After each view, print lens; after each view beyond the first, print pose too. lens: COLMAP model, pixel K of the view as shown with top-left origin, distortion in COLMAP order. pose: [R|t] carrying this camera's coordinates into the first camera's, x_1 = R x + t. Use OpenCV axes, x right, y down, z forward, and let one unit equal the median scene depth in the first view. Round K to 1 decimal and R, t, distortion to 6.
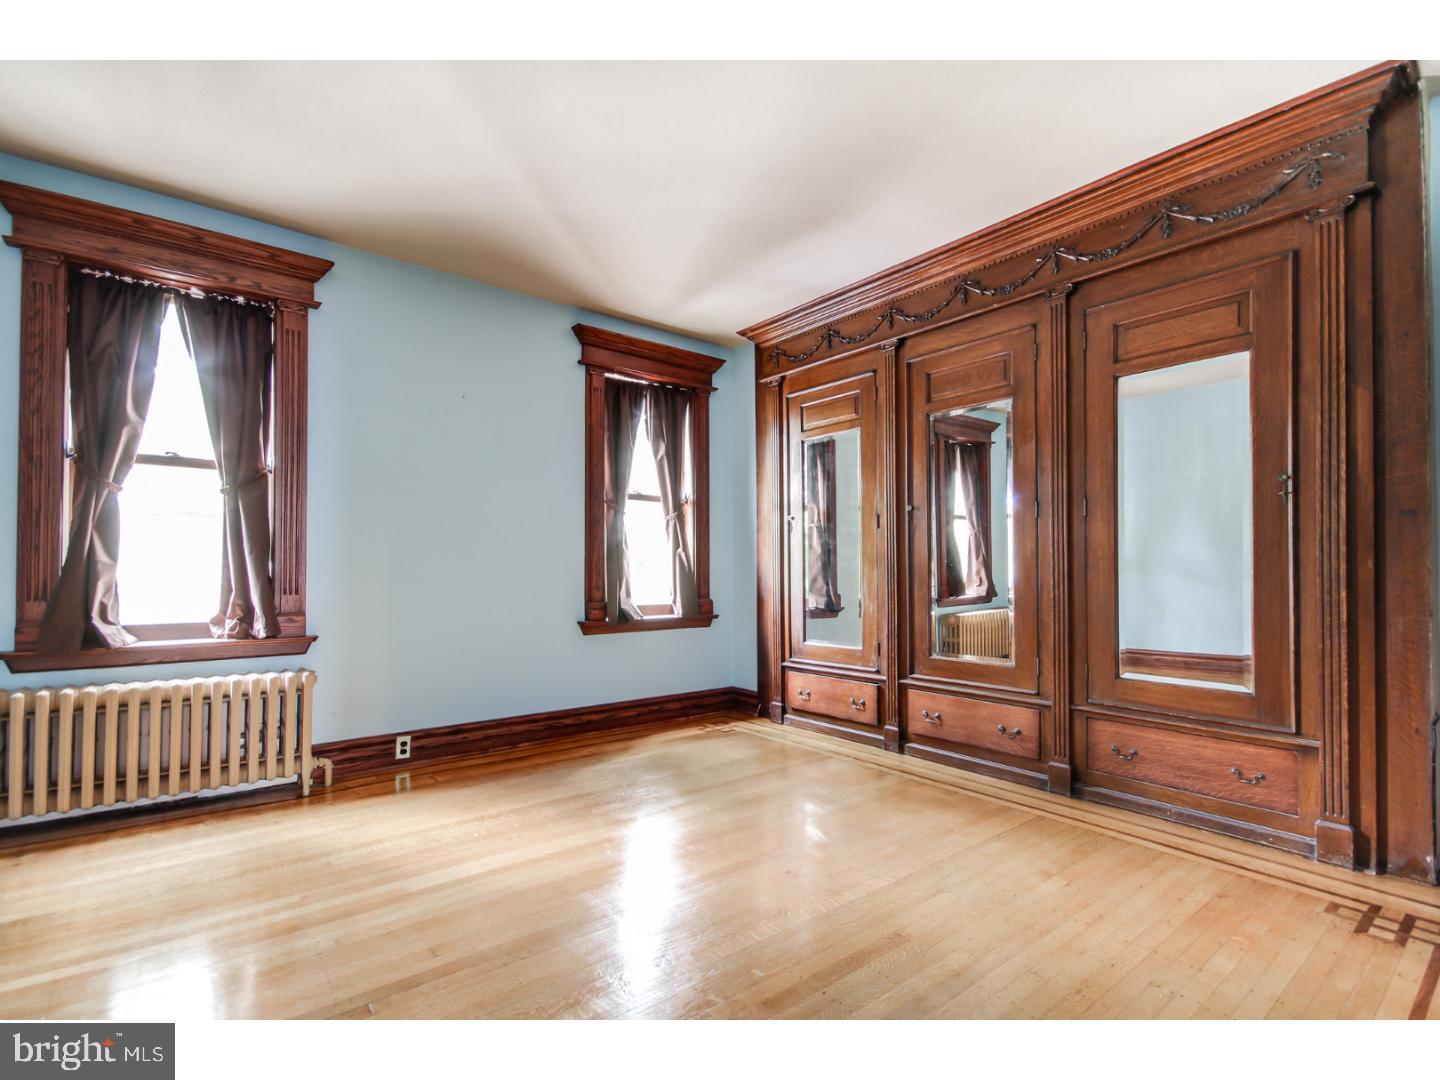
lens RADIAL K [[674.9, 0, 656.7], [0, 674.9, 539.2], [0, 0, 1]] dist [0.104354, -0.044086]
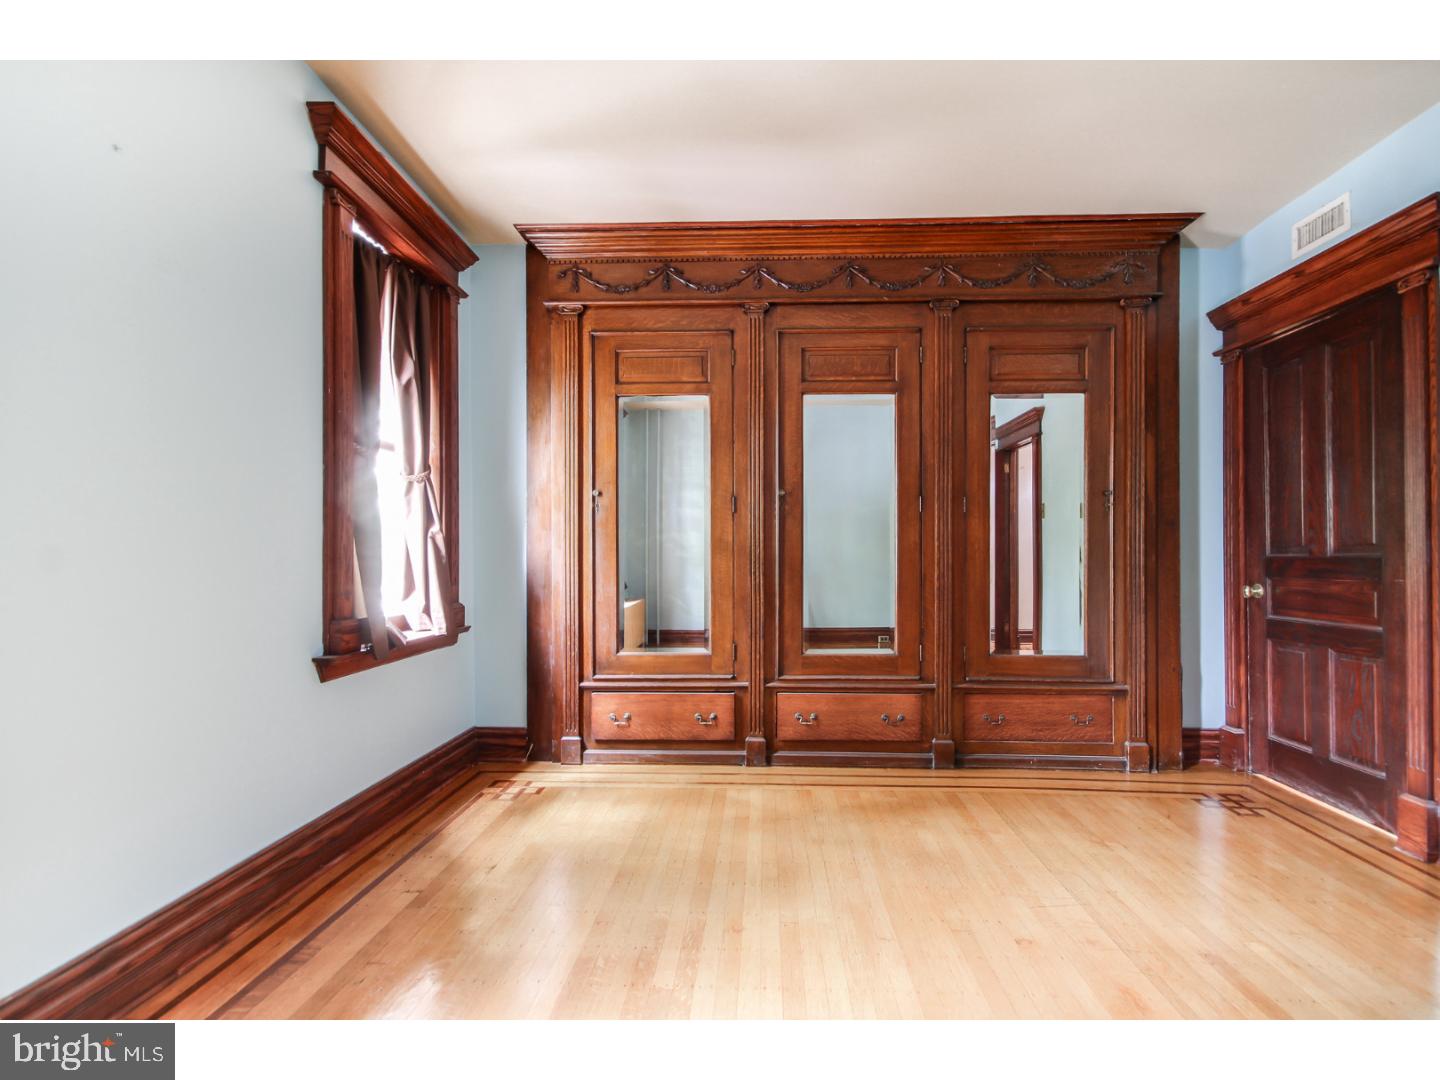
lens RADIAL K [[682.5, 0, 728.1], [0, 682.5, 546.1], [0, 0, 1]] dist [0.001009, -0.000215]
pose [[0.631912, 0.023051, 0.774697, -0.372366], [-0.038821, 0.999244, 0.001933, 0.025813], [-0.774067, -0.031296, 0.632329, 0.487124]]
